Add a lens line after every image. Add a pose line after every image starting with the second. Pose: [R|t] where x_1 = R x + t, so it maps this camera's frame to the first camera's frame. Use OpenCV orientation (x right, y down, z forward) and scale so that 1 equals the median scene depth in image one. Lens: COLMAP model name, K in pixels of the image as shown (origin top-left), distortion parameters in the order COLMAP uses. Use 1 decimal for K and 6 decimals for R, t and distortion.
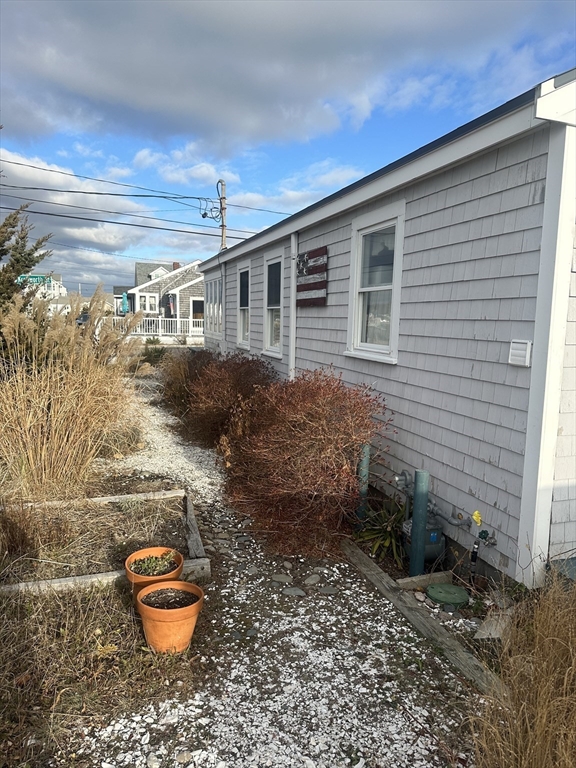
lens RADIAL K [[534.6, 0, 288.0], [0, 534.6, 384.0], [0, 0, 1]] dist [0.007754, -0.001258]
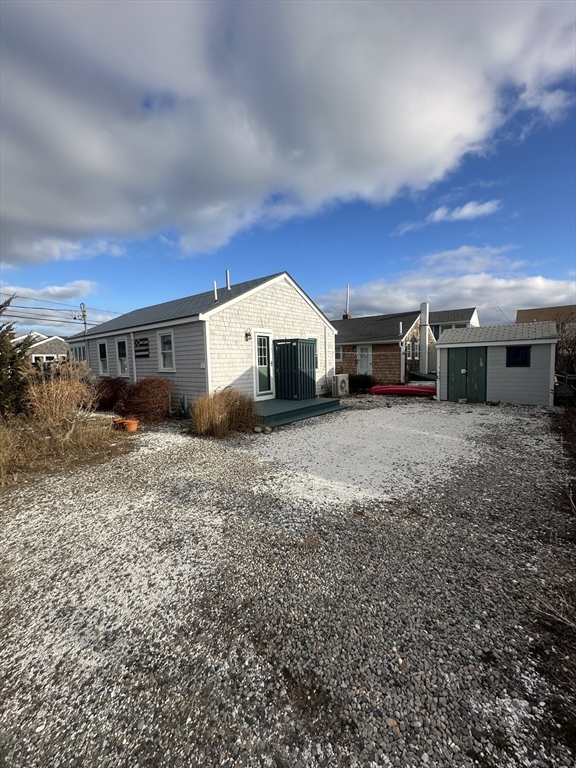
lens RADIAL K [[304.6, 0, 288.5], [0, 304.6, 385.4], [0, 0, 1]] dist [-0.002394, -0.000181]
pose [[0.837971, -0.087194, 0.538704, -0.299034], [0.109895, 0.993892, -0.010075, 0.169765], [-0.534535, 0.067643, 0.842435, -1.245880]]
